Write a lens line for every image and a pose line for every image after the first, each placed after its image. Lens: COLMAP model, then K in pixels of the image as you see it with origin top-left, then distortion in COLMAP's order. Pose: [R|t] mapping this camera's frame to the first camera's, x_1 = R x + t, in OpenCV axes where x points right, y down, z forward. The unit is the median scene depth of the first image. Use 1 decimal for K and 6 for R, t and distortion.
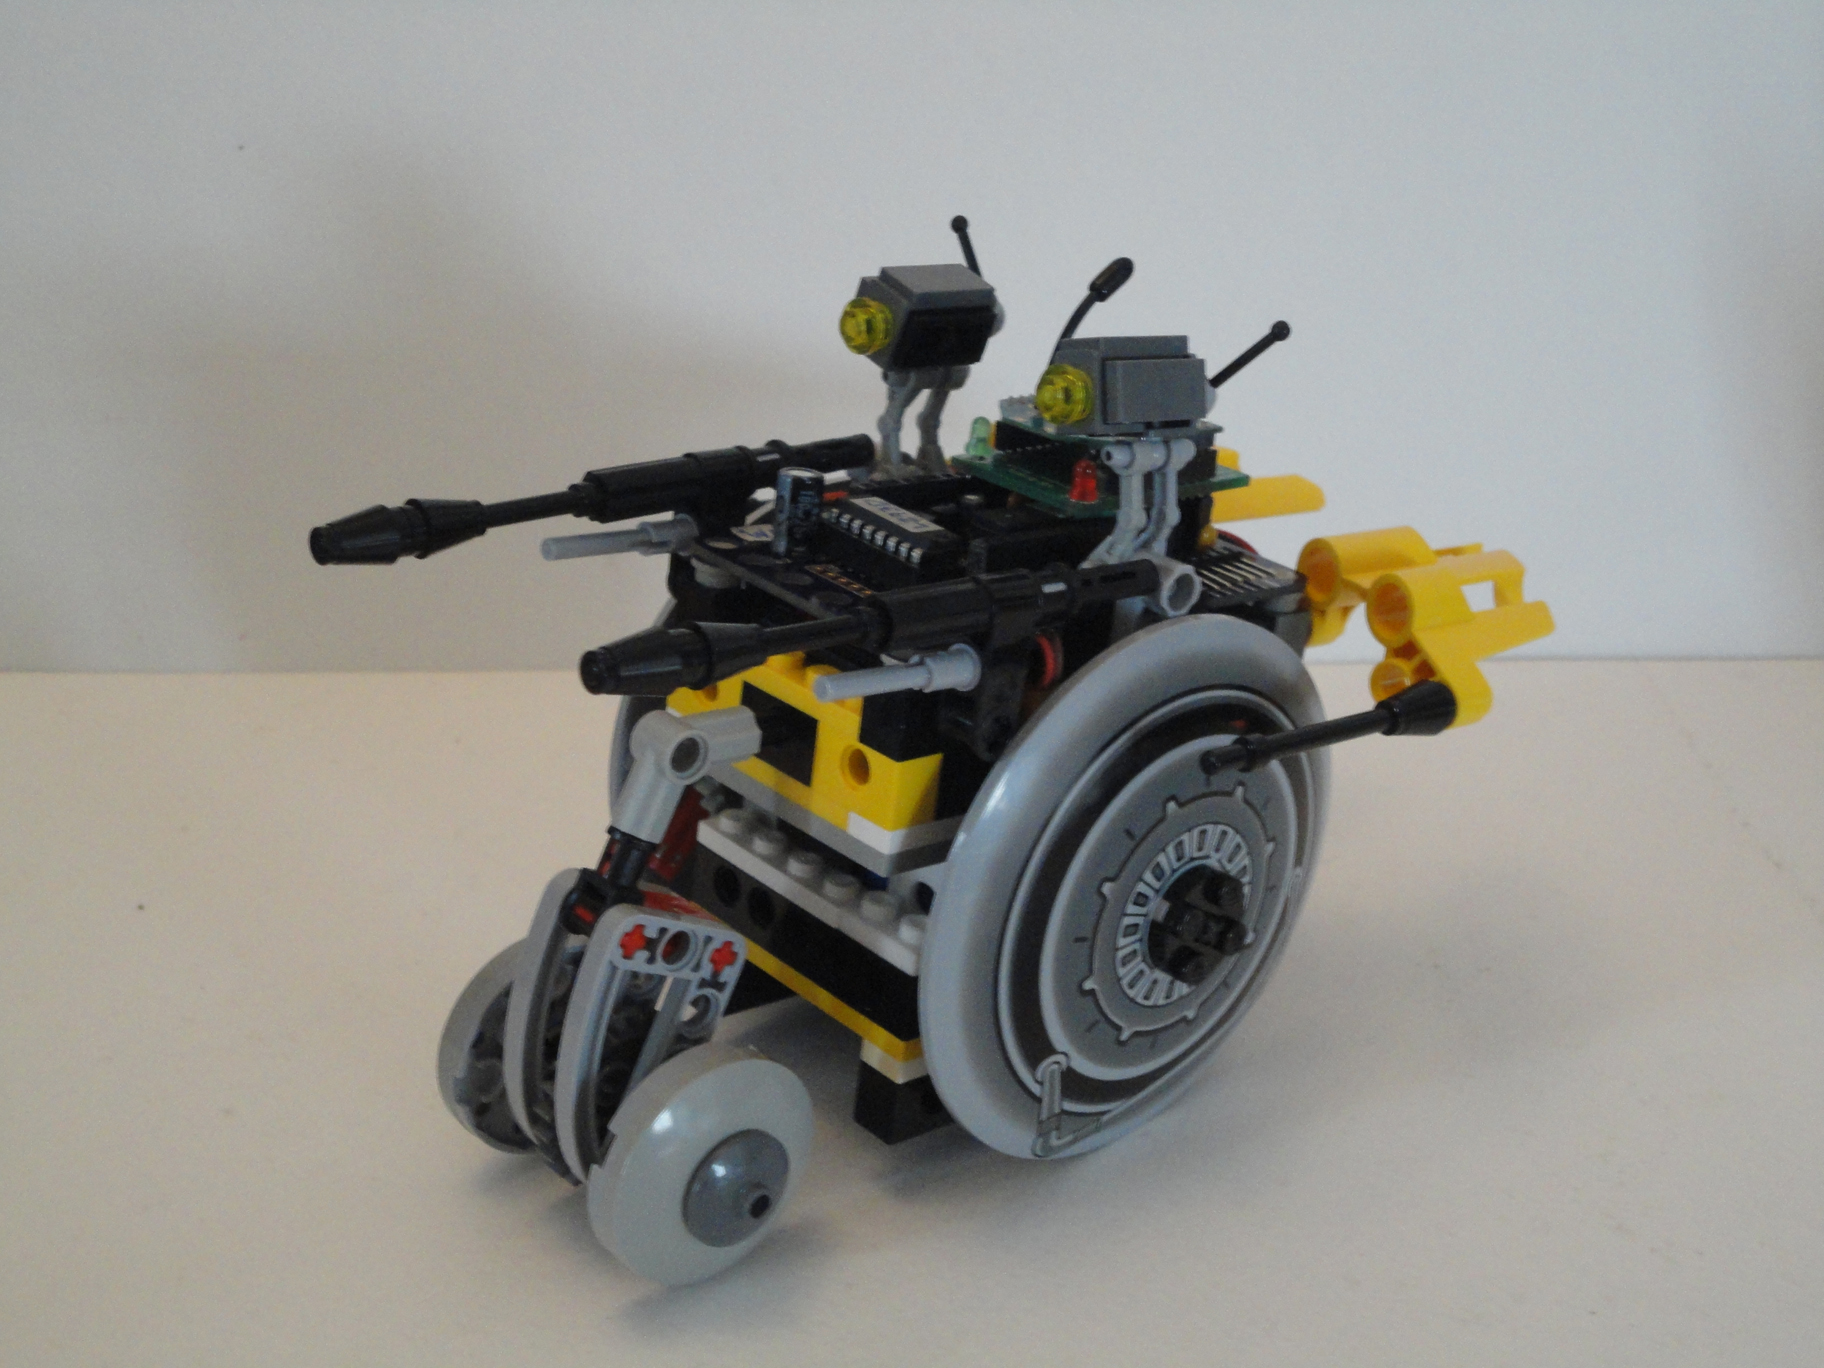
lens RADIAL K [[2313.4, 0, 912.0], [0, 2313.4, 684.0], [0, 0, 1]] dist [0.101375, 0.002801]
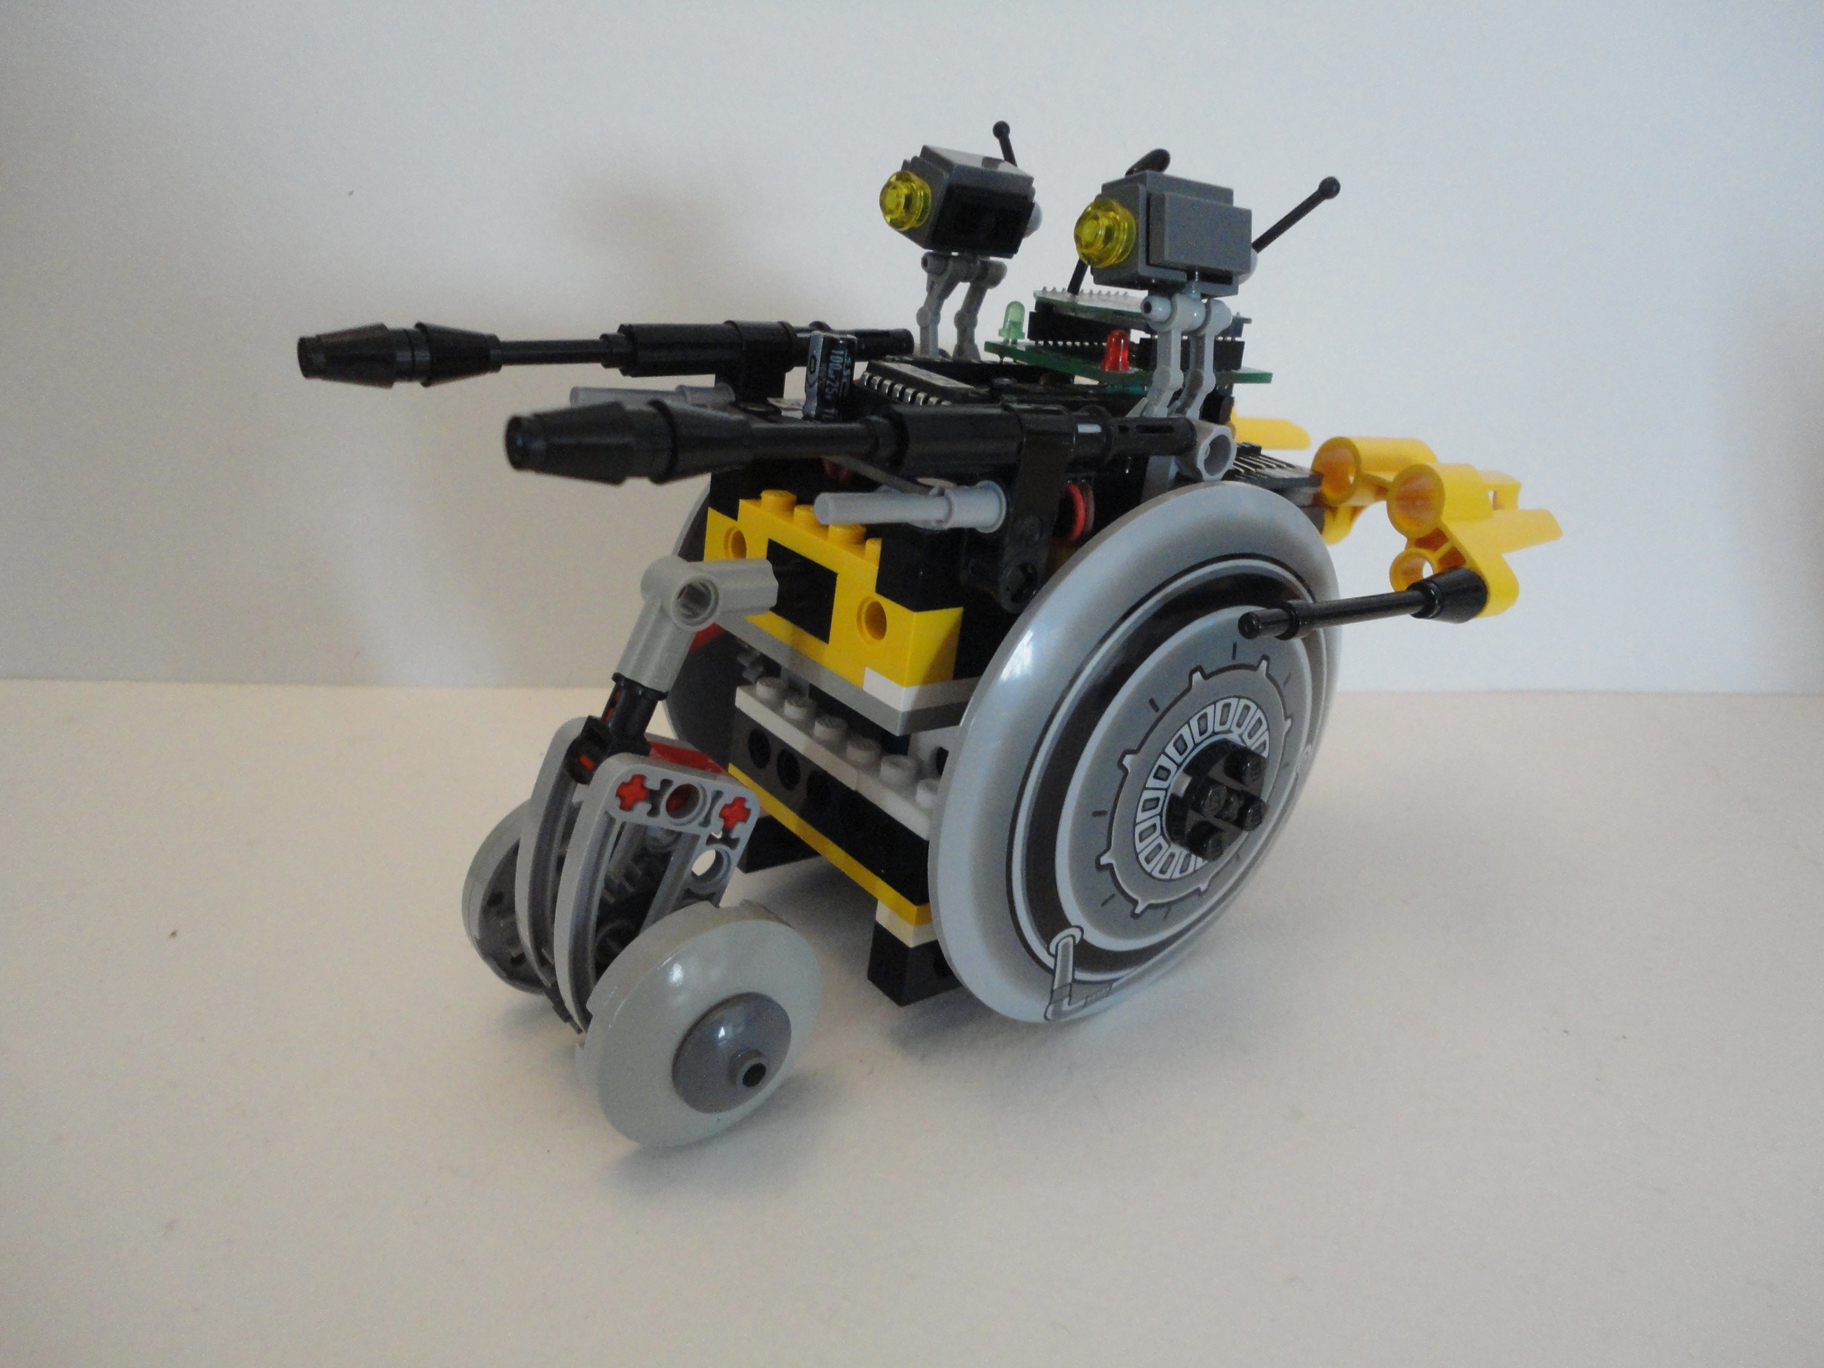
lens RADIAL K [[1136.0, 0, 912.0], [0, 1136.0, 684.0], [0, 0, 1]] dist [0.003945, 0.000633]
pose [[0.997794, 0.033331, -0.057408, 0.019179], [-0.033975, 0.999370, -0.010285, 0.064067], [0.057029, 0.012213, 0.998298, 0.512492]]
